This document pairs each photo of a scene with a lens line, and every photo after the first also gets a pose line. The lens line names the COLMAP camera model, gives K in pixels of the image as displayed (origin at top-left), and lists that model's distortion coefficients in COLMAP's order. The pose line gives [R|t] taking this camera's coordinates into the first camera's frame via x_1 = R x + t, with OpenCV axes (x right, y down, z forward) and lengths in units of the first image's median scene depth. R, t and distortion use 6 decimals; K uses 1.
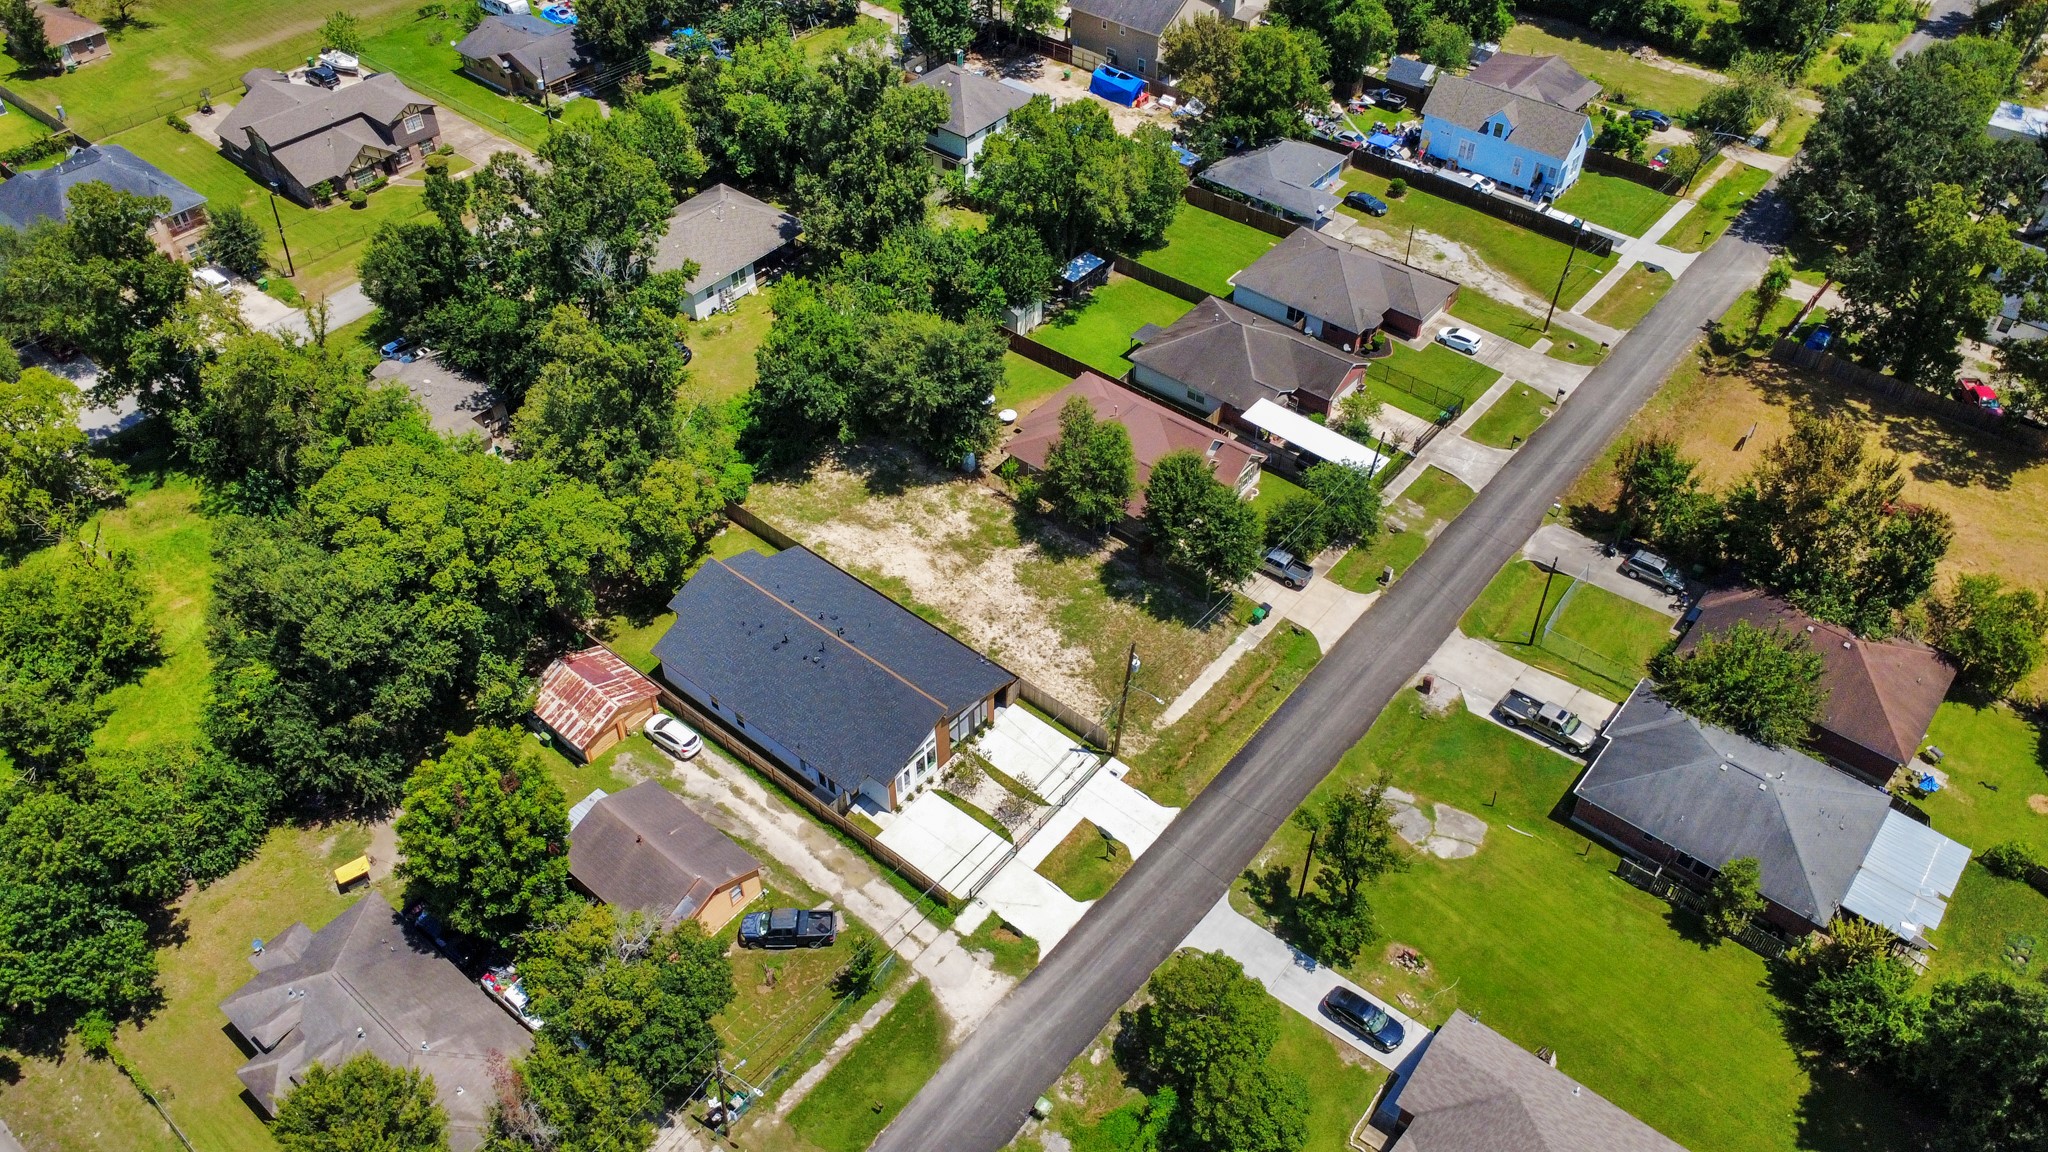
lens RADIAL K [[1494.2, 0, 1024.7], [0, 1494.2, 568.5], [0, 0, 1]] dist [0.005364, -0.003704]
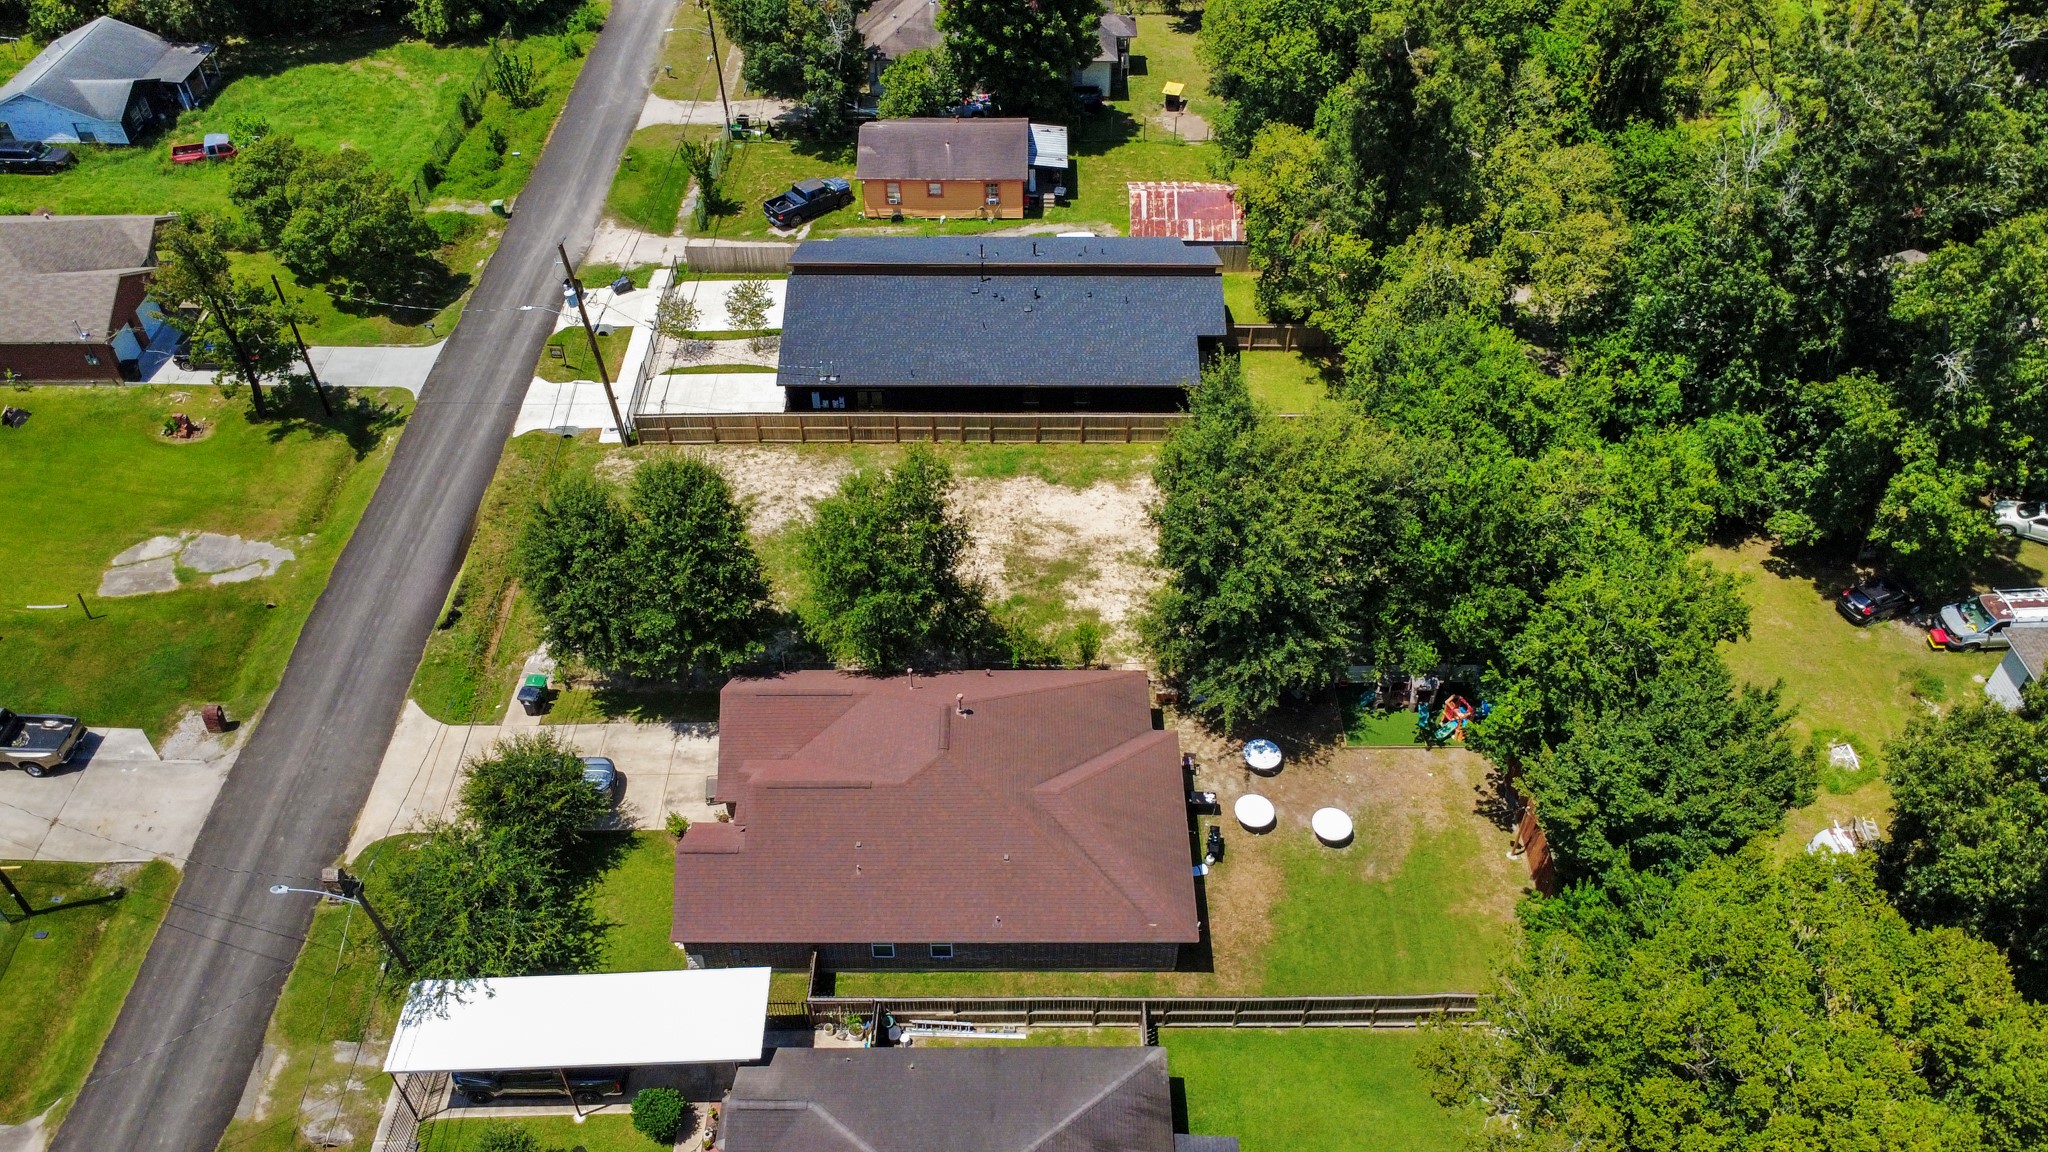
lens RADIAL K [[1494.2, 0, 1026.4], [0, 1494.2, 577.0], [0, 0, 1]] dist [0.005364, -0.003704]
pose [[-0.772132, 0.435205, -0.463043, 0.256490], [-0.435475, 0.168286, 0.884331, -0.561157], [0.462789, 0.884464, 0.059582, 1.005339]]
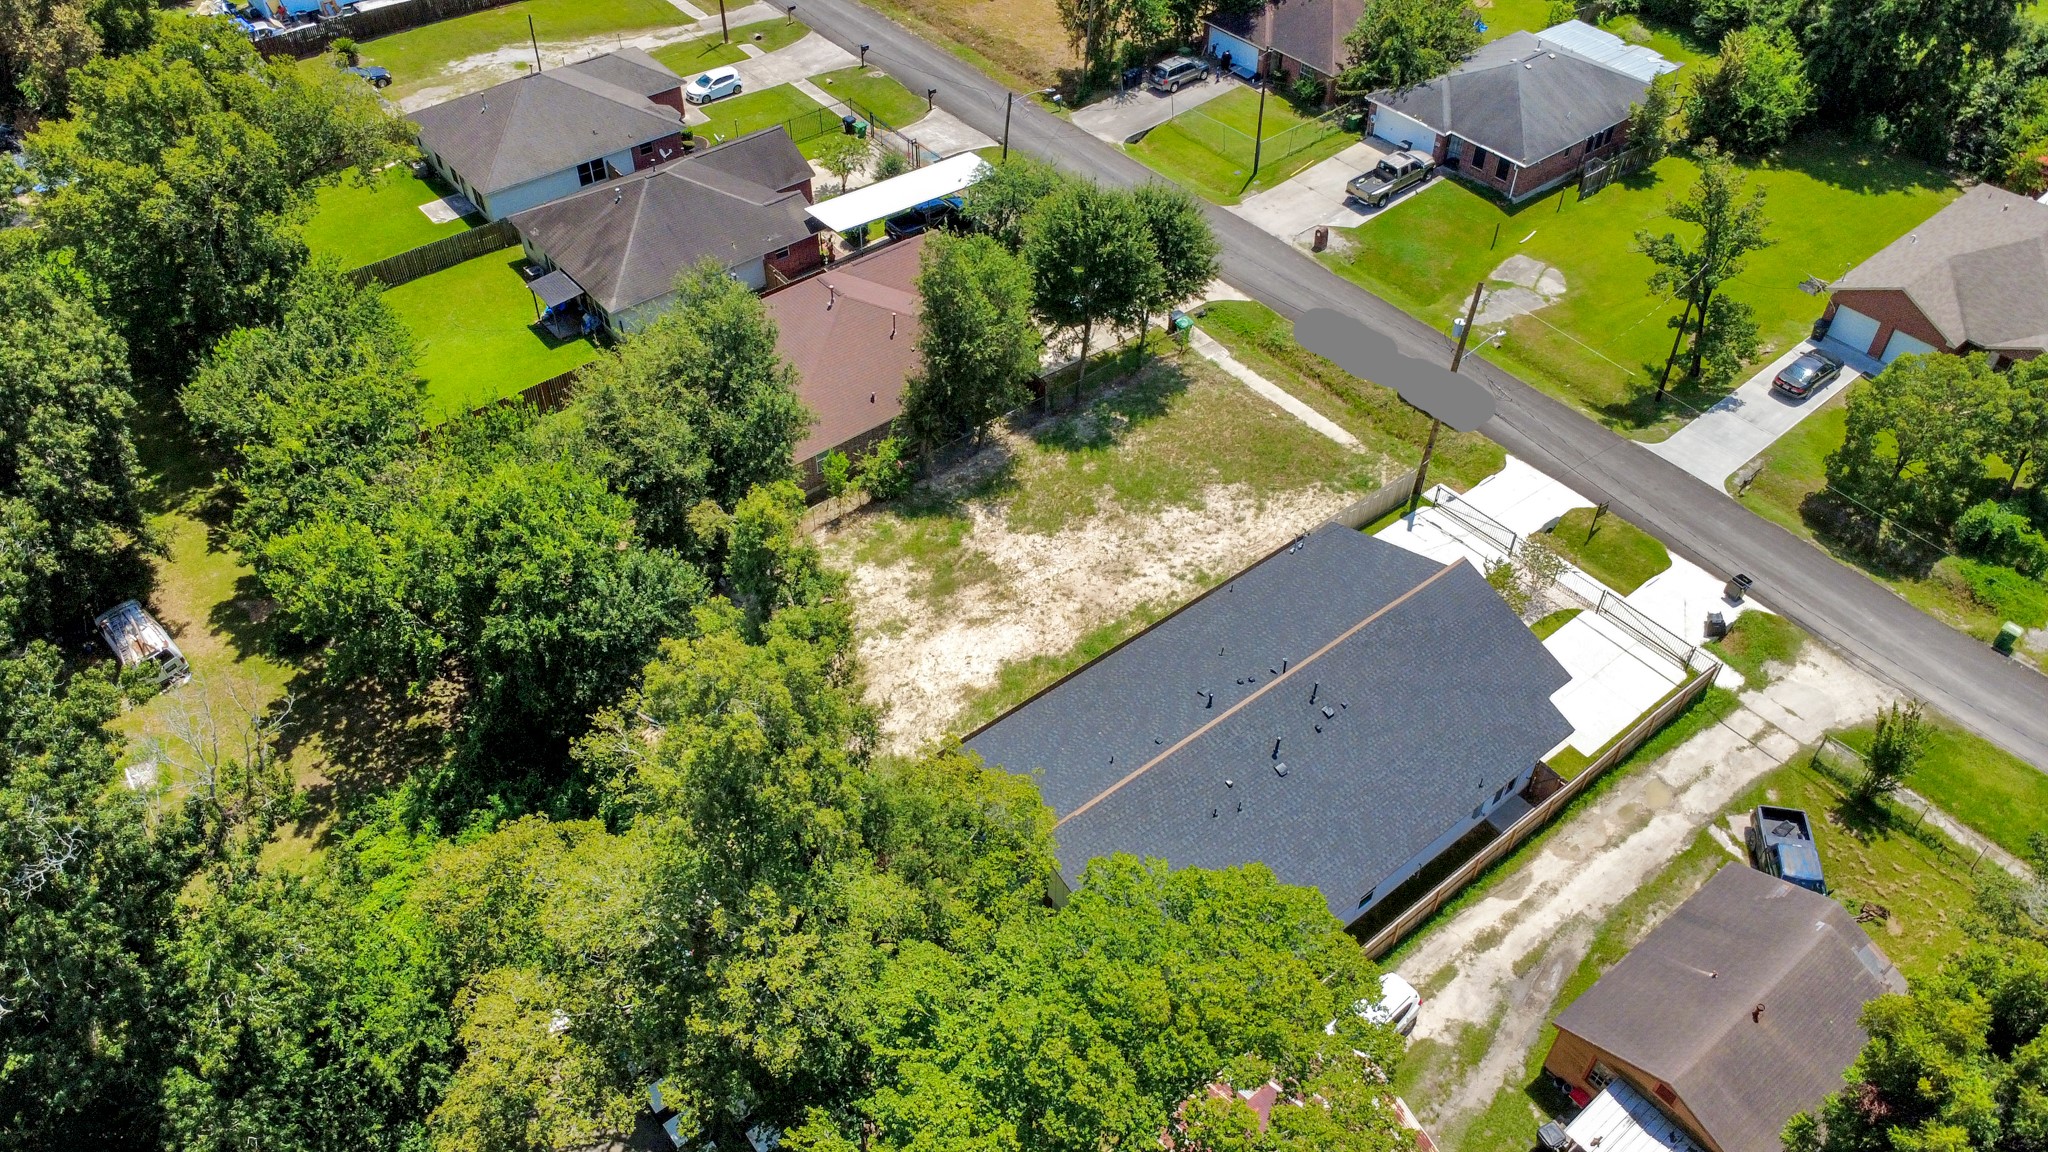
lens RADIAL K [[1494.2, 0, 1020.3], [0, 1494.2, 579.7], [0, 0, 1]] dist [0.005364, -0.003704]
pose [[0.203739, -0.675039, 0.709093, -0.472997], [0.666527, 0.626150, 0.404570, -0.244858], [-0.717099, 0.390203, 0.577503, 0.668464]]
